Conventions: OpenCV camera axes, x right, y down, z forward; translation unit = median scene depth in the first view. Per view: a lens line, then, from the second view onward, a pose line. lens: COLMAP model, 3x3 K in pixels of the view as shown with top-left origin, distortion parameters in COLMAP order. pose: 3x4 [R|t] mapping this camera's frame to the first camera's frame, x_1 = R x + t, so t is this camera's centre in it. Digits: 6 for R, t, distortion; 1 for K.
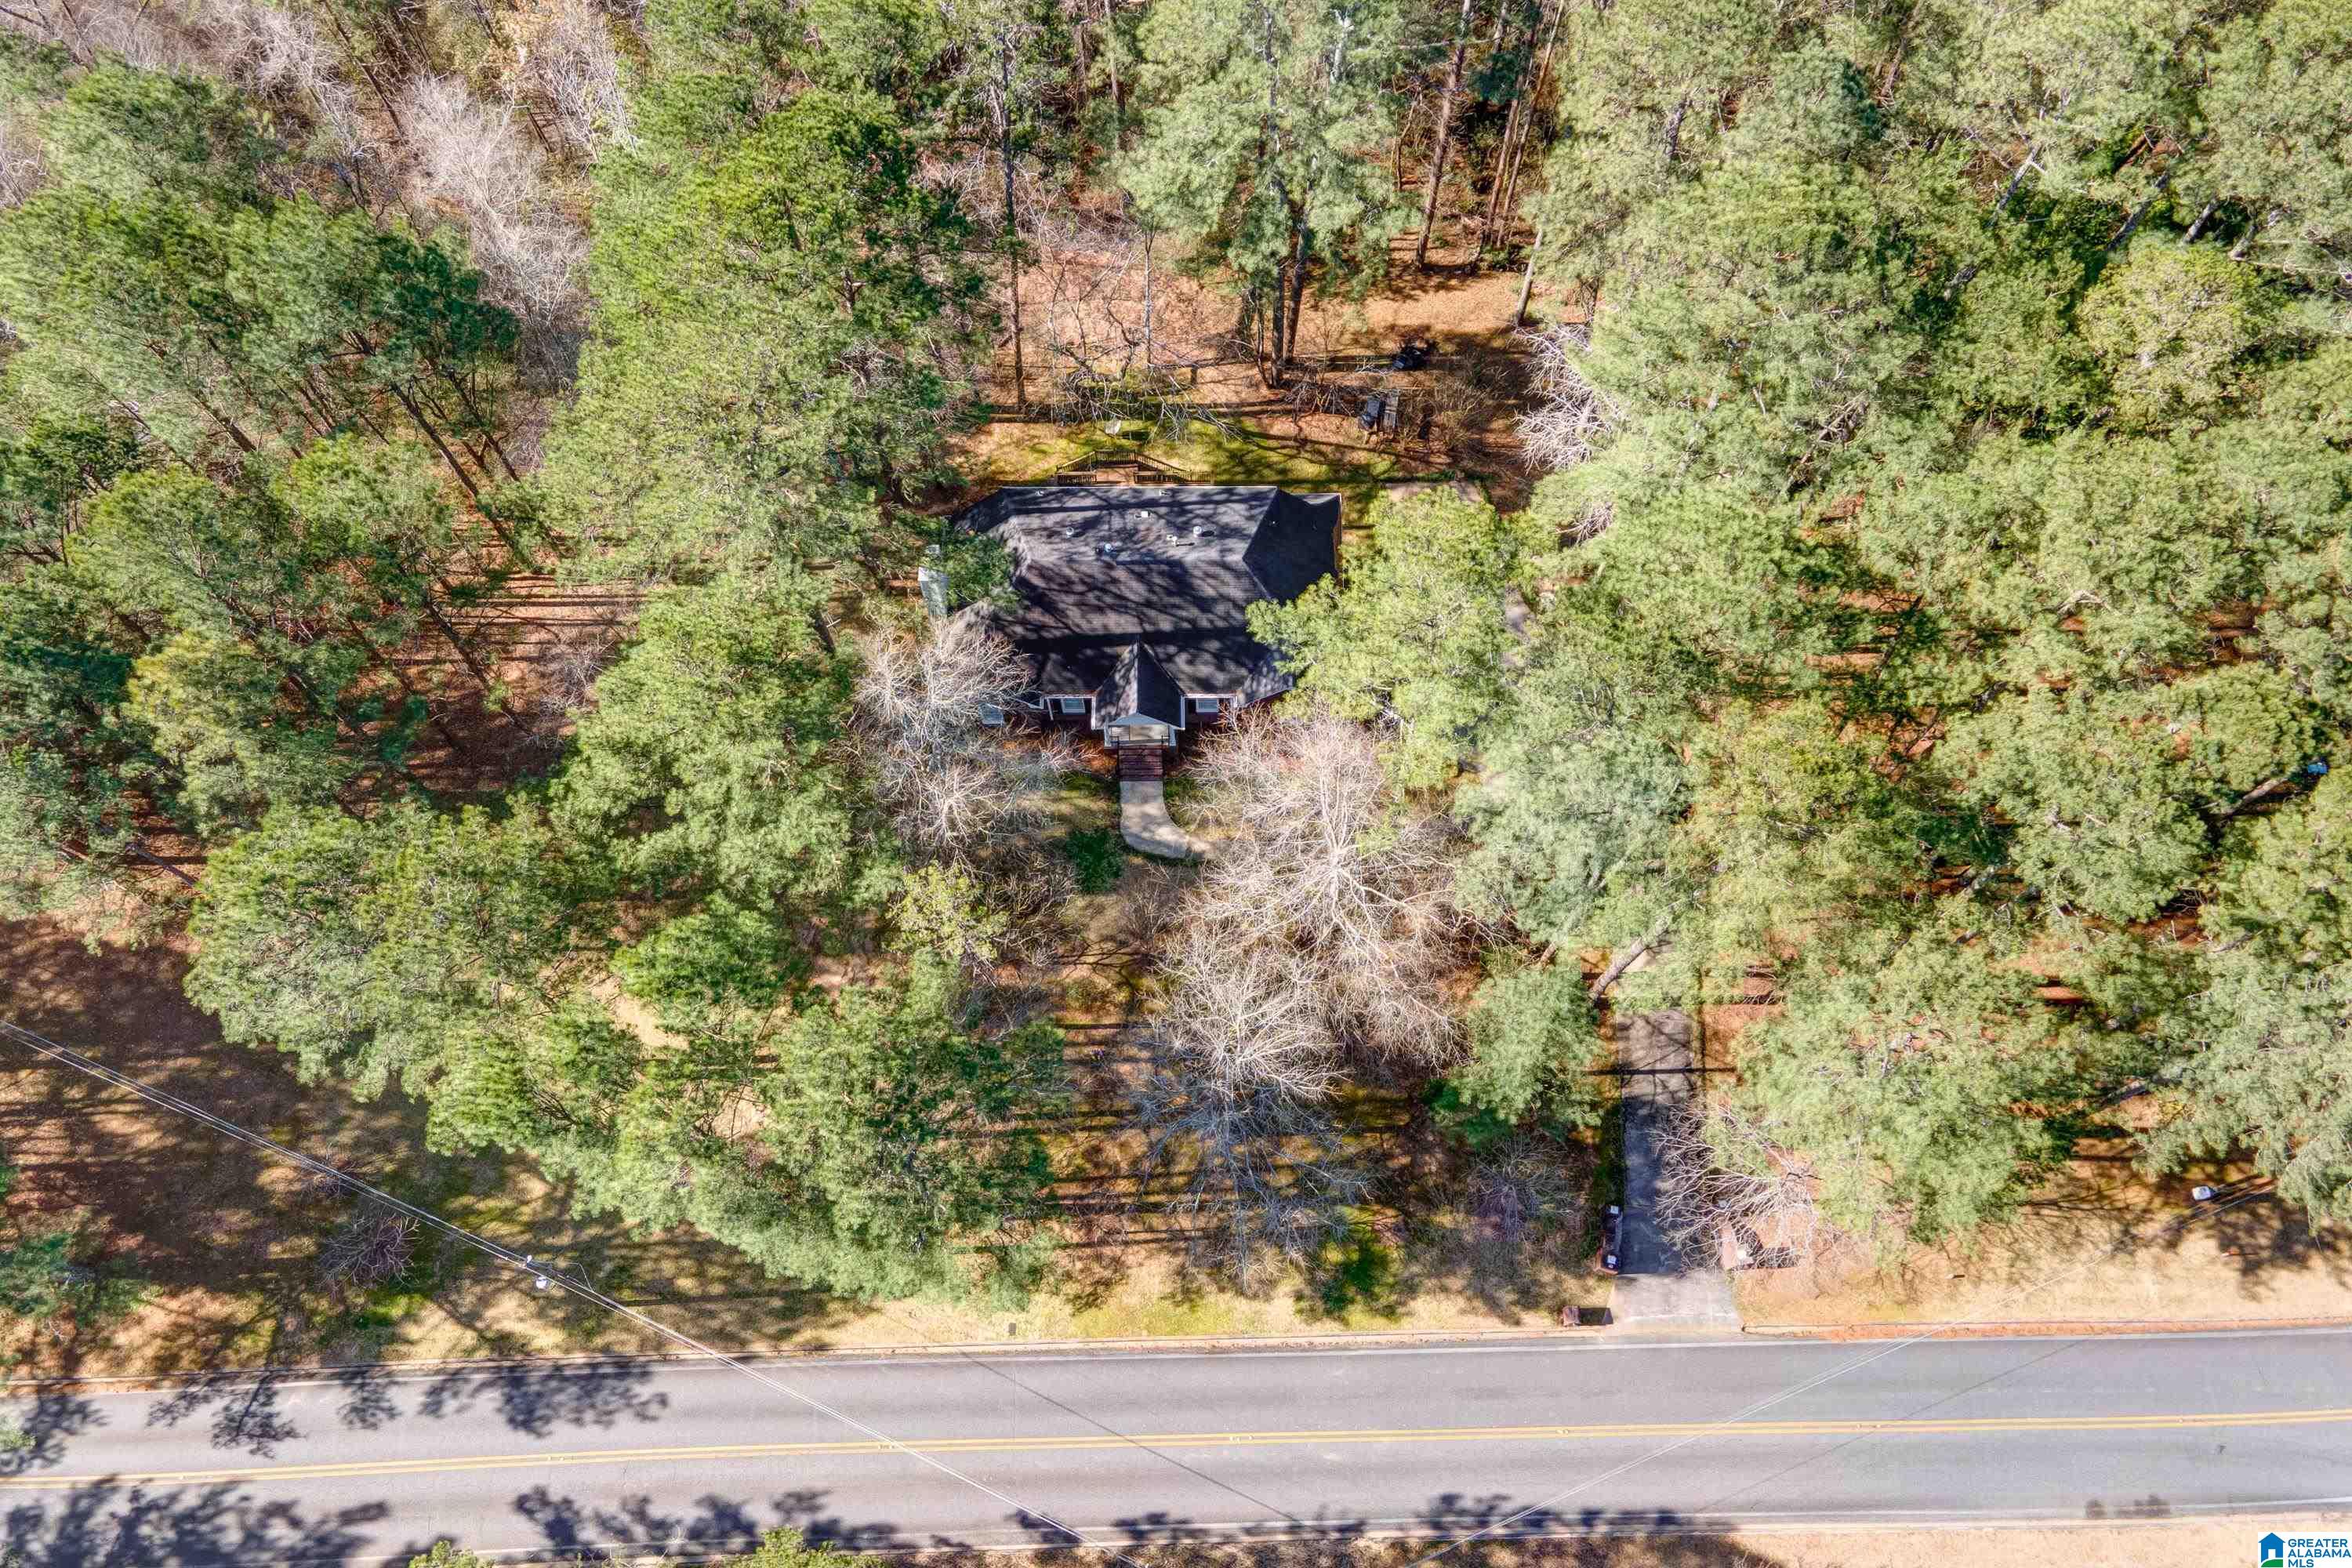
lens RADIAL K [[1621.7, 0, 1179.9], [0, 1621.7, 671.3], [0, 0, 1]] dist [0.004868, 0.066757]
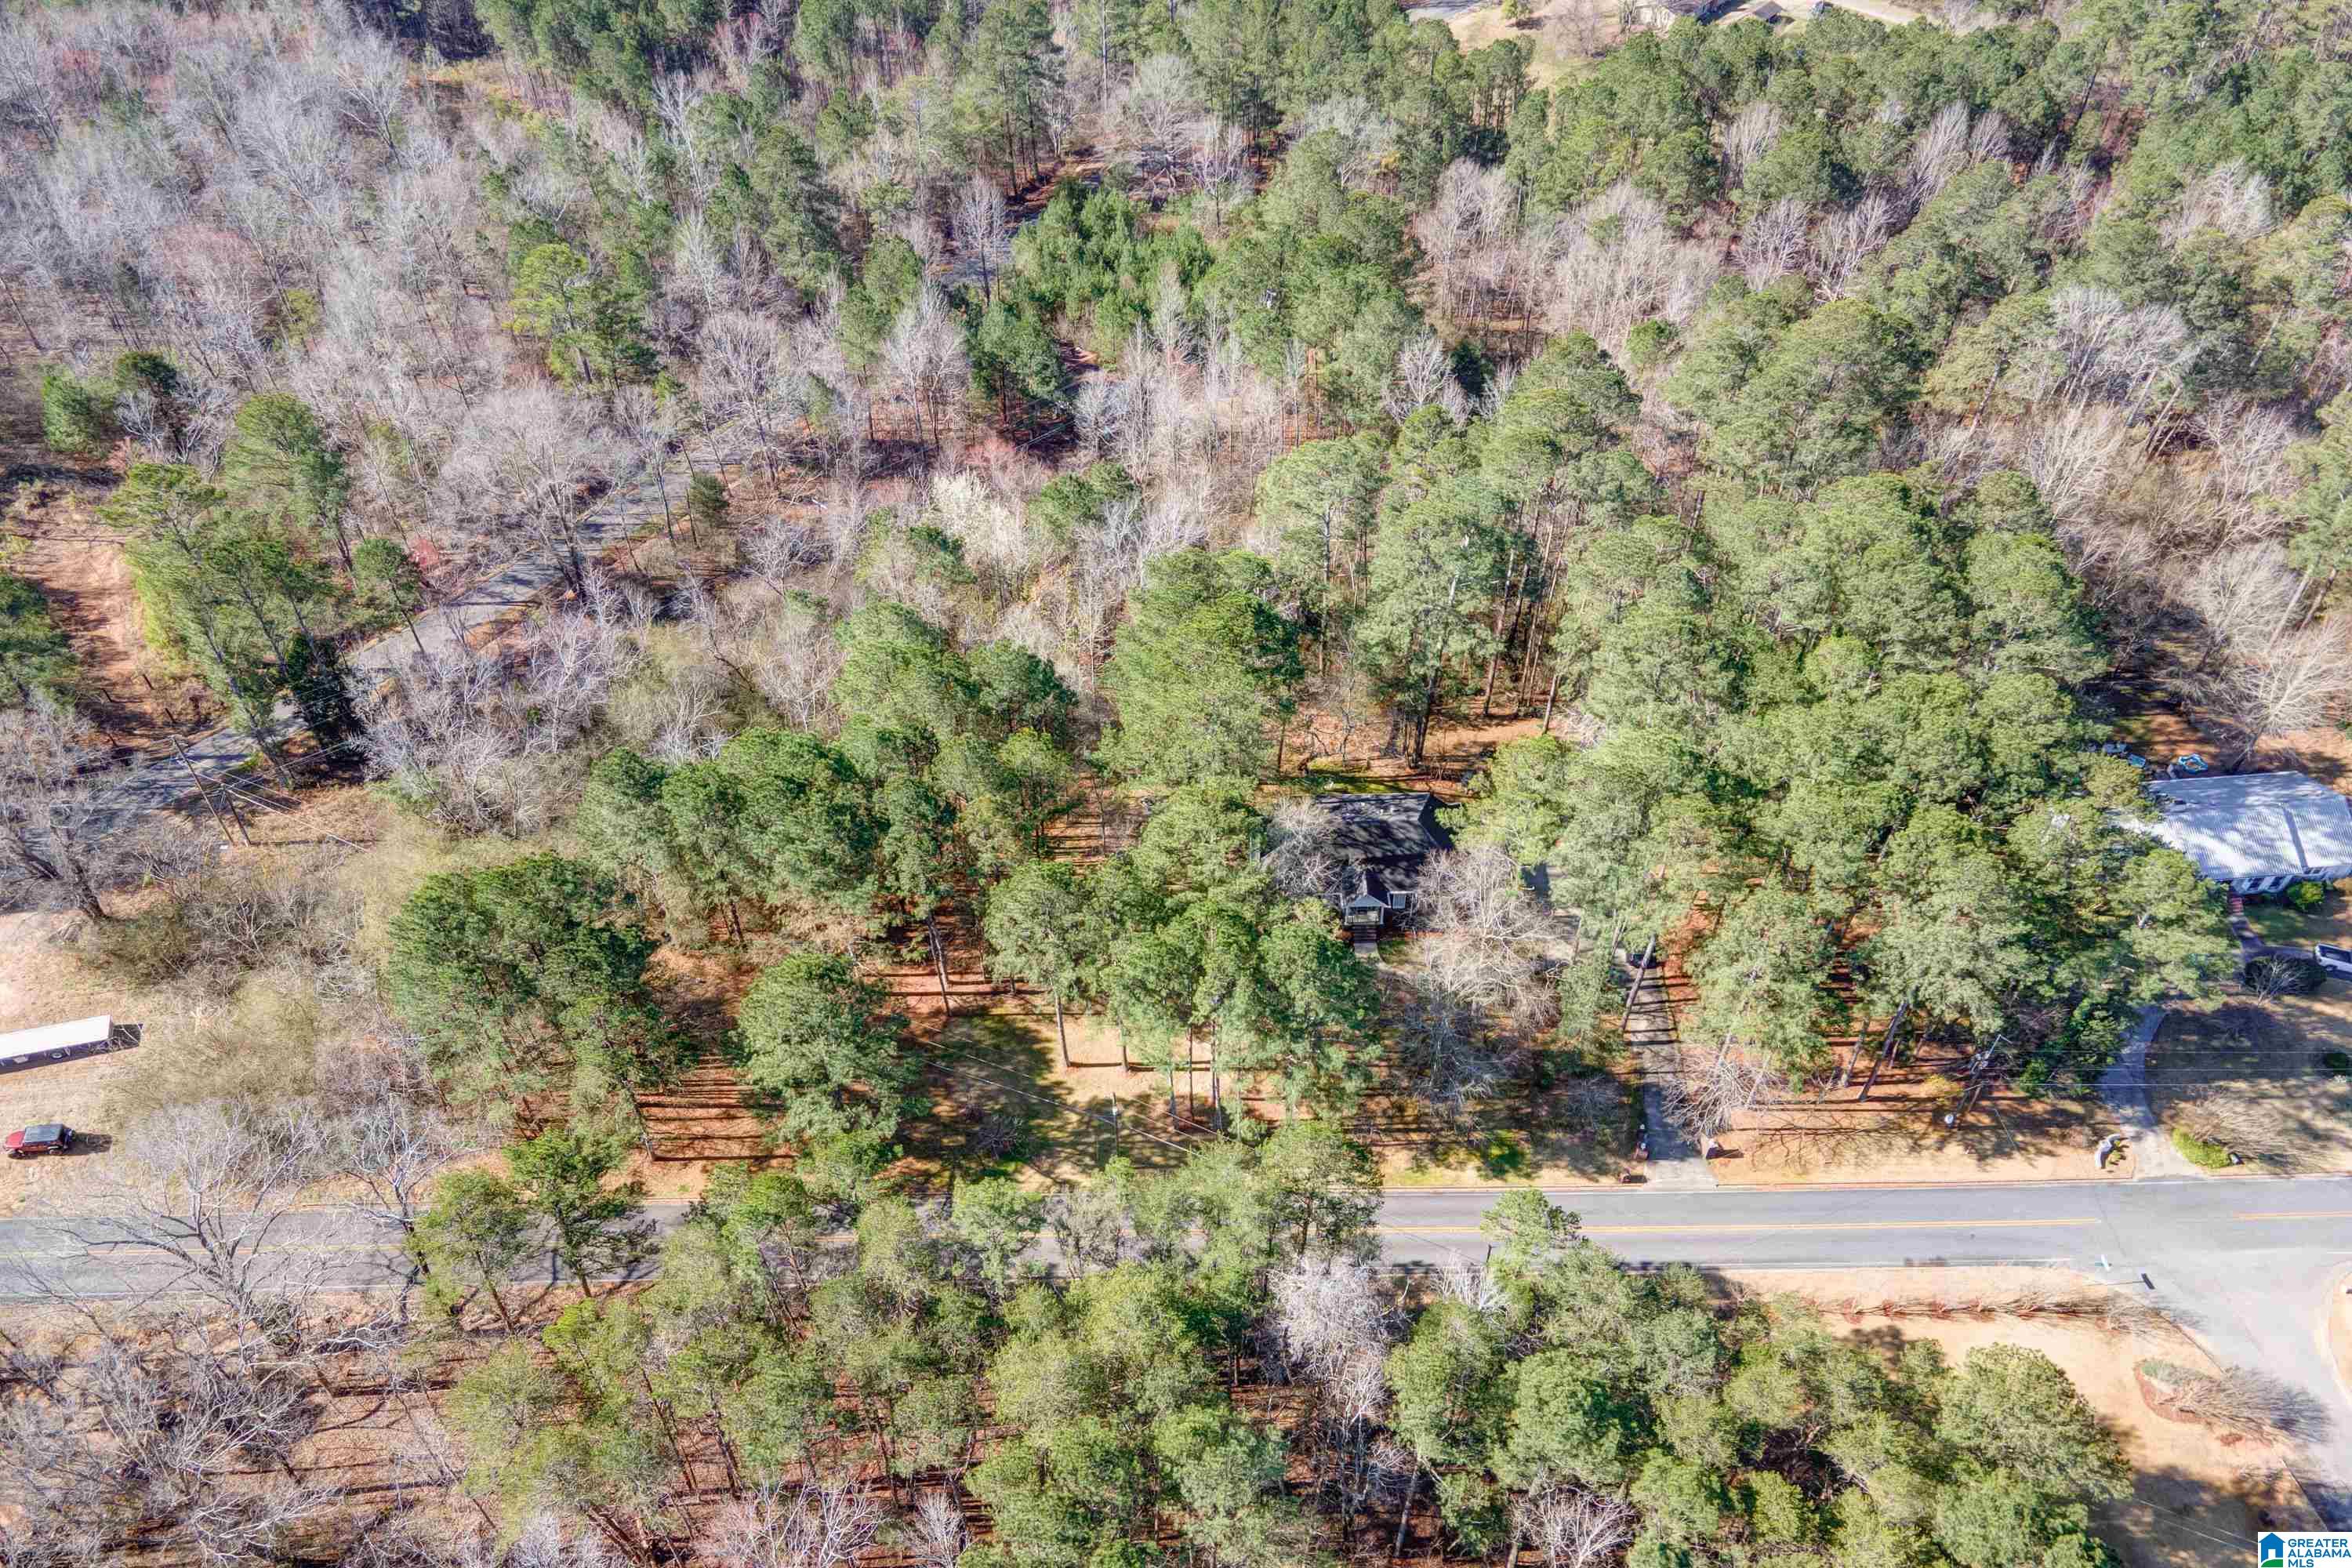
lens RADIAL K [[1624.2, 0, 1164.0], [0, 1624.2, 810.1], [0, 0, 1]] dist [0.023704, 0.035574]
pose [[0.999953, -0.009466, -0.002105, -0.280652], [0.008212, 0.942113, -0.335195, 0.614864], [0.005156, 0.335162, 0.942146, -0.908003]]
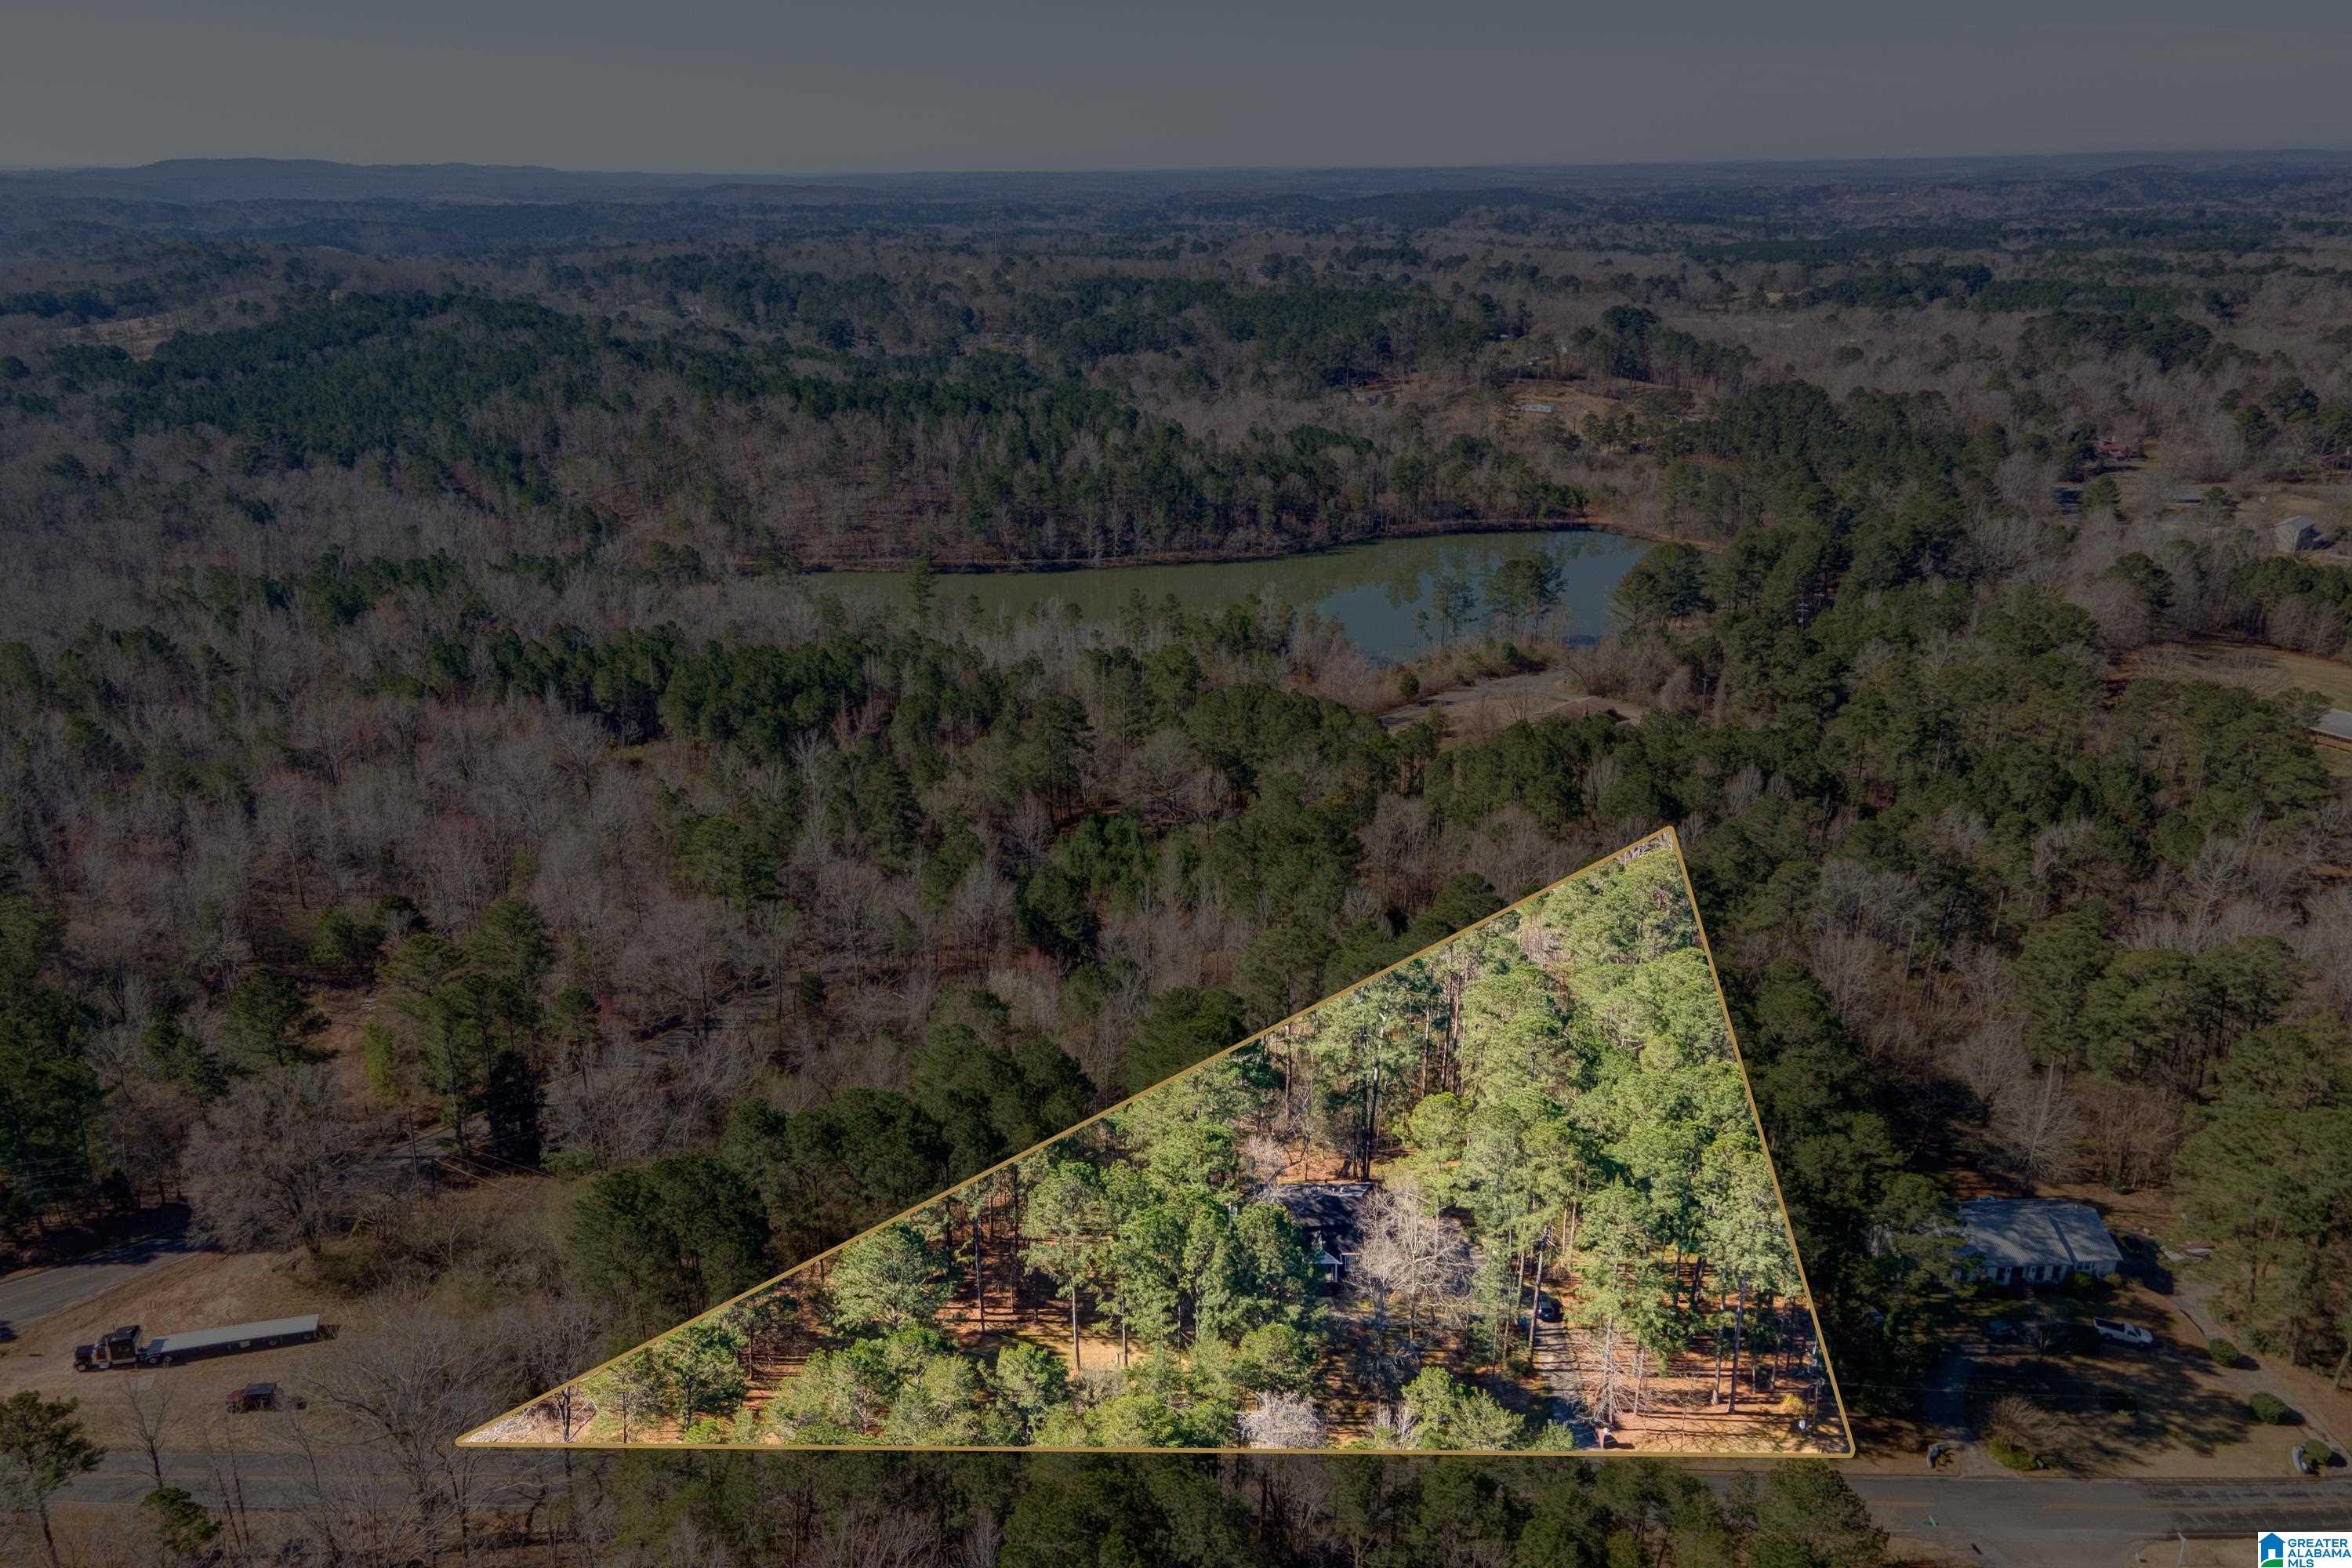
lens RADIAL K [[1624.2, 0, 1164.0], [0, 1624.2, 810.1], [0, 0, 1]] dist [0.023704, 0.035574]
pose [[0.999985, 0.005426, -0.000793, -0.281501], [-0.004346, 0.695957, -0.718070, 1.392271], [-0.003344, 0.718063, 0.695970, -1.227998]]
